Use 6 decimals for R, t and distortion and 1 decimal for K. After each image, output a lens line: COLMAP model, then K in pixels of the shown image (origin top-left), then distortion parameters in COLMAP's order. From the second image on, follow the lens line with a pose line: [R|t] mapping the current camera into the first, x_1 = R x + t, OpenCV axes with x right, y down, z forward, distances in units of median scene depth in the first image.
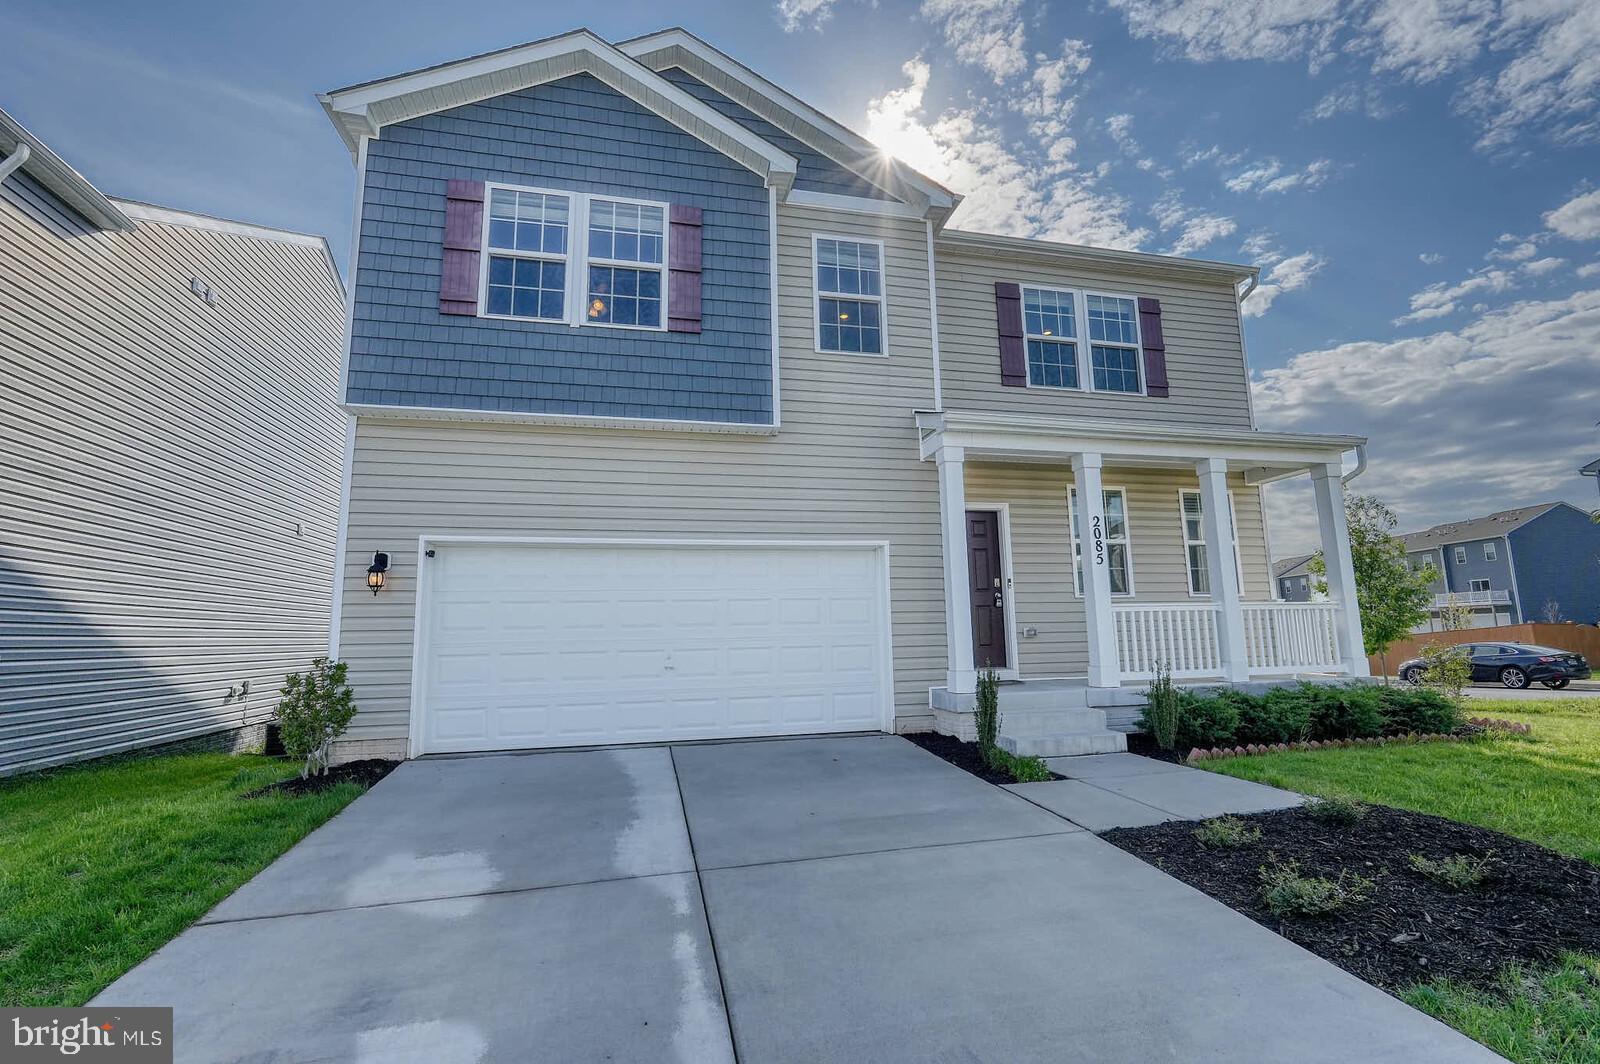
lens RADIAL K [[681.2, 0, 806.0], [0, 681.2, 557.8], [0, 0, 1]] dist [-0.004641, 0.000104]
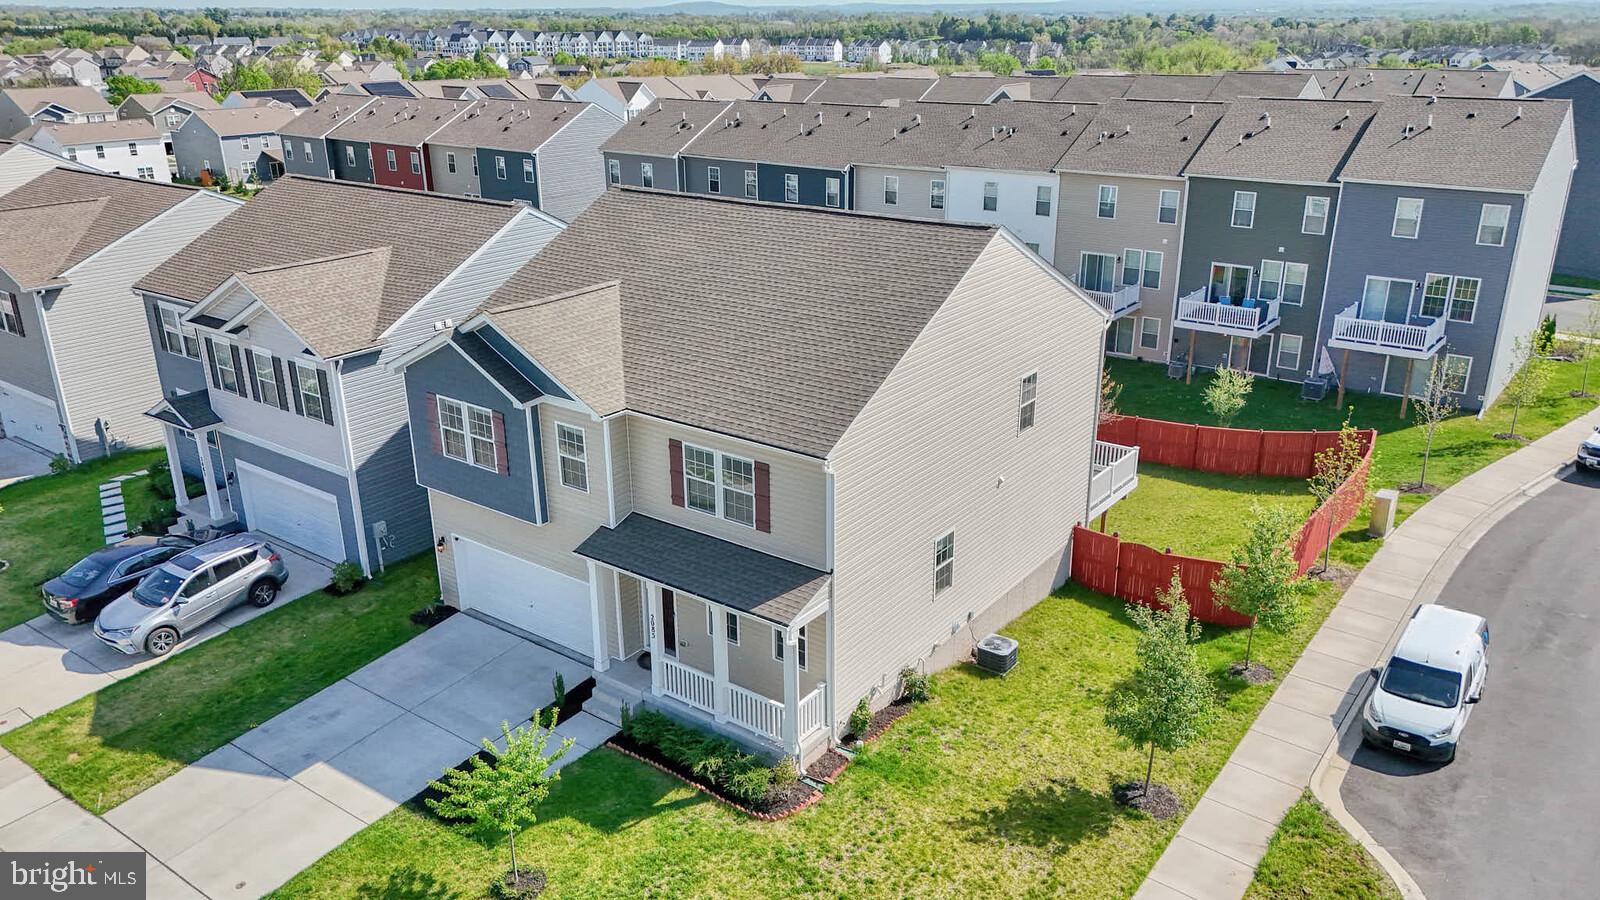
lens RADIAL K [[1163.9, 0, 800.0], [0, 1163.9, 450.0], [0, 0, 1]] dist [0.099543, -0.122210]
pose [[0.657244, 0.277372, -0.700782, 2.799891], [0.087910, 0.895255, 0.436794, -1.817335], [0.748533, -0.348687, 0.564018, -0.298766]]
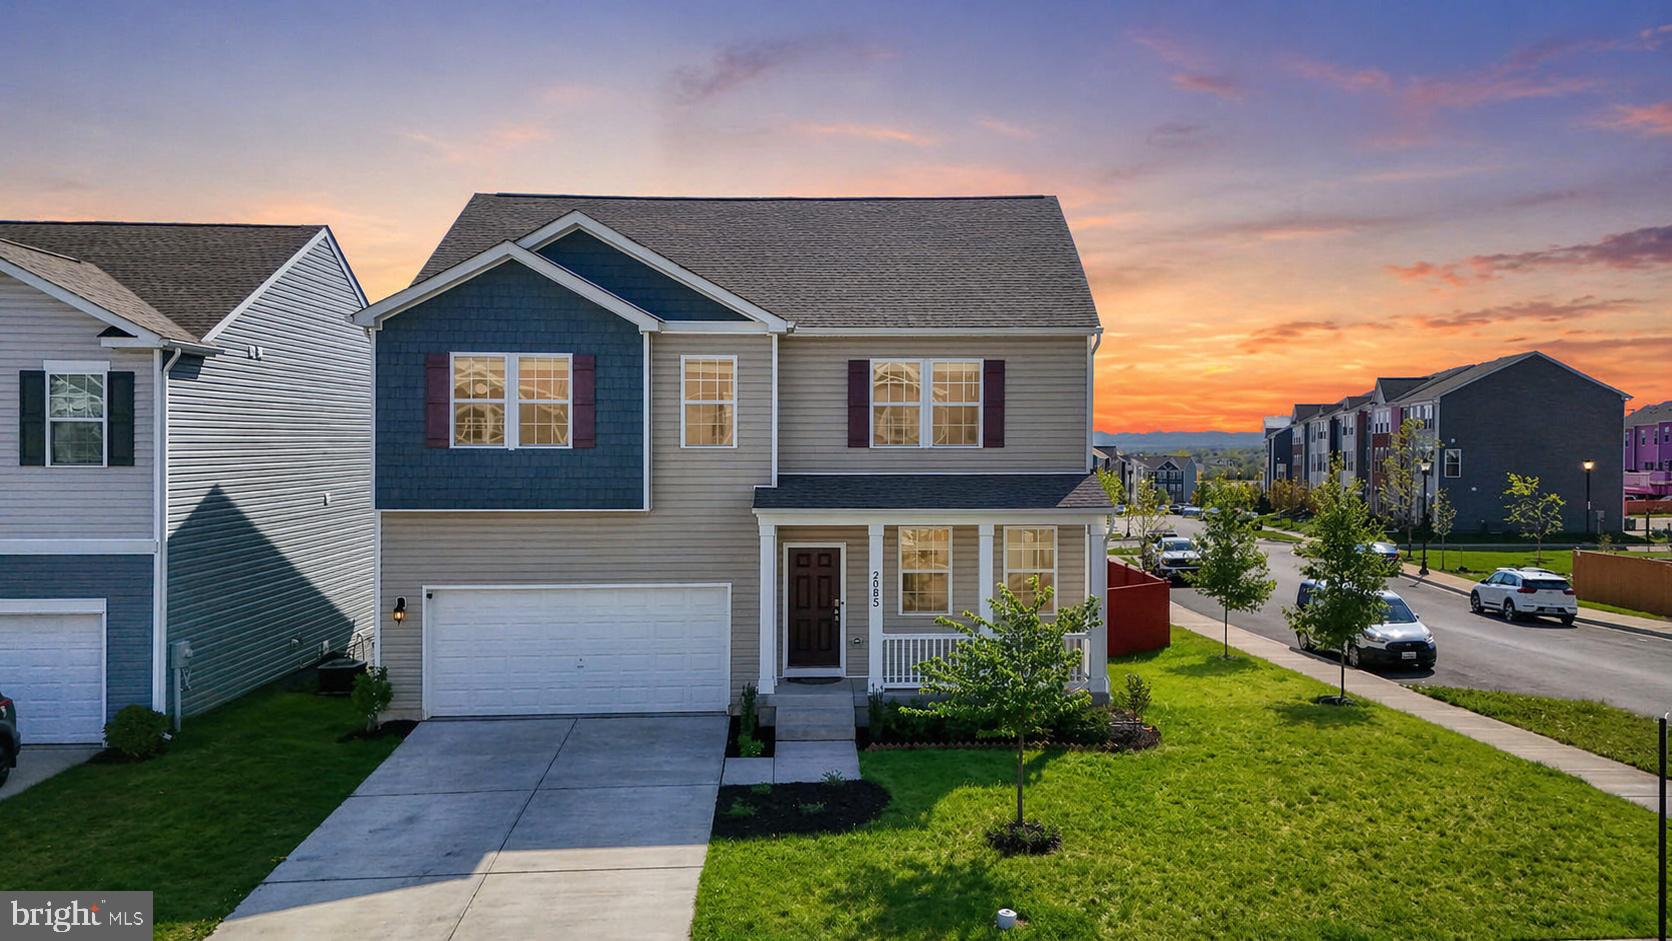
lens RADIAL K [[1234.7, 0, 834.3], [0, 1234.7, 495.6], [0, 0, 1]] dist [0.086678, -0.001729]
pose [[0.981834, 0.032065, -0.187016, 0.826192], [0.000376, 0.985287, 0.170906, -0.664151], [0.189744, -0.167872, 0.967376, -1.445578]]
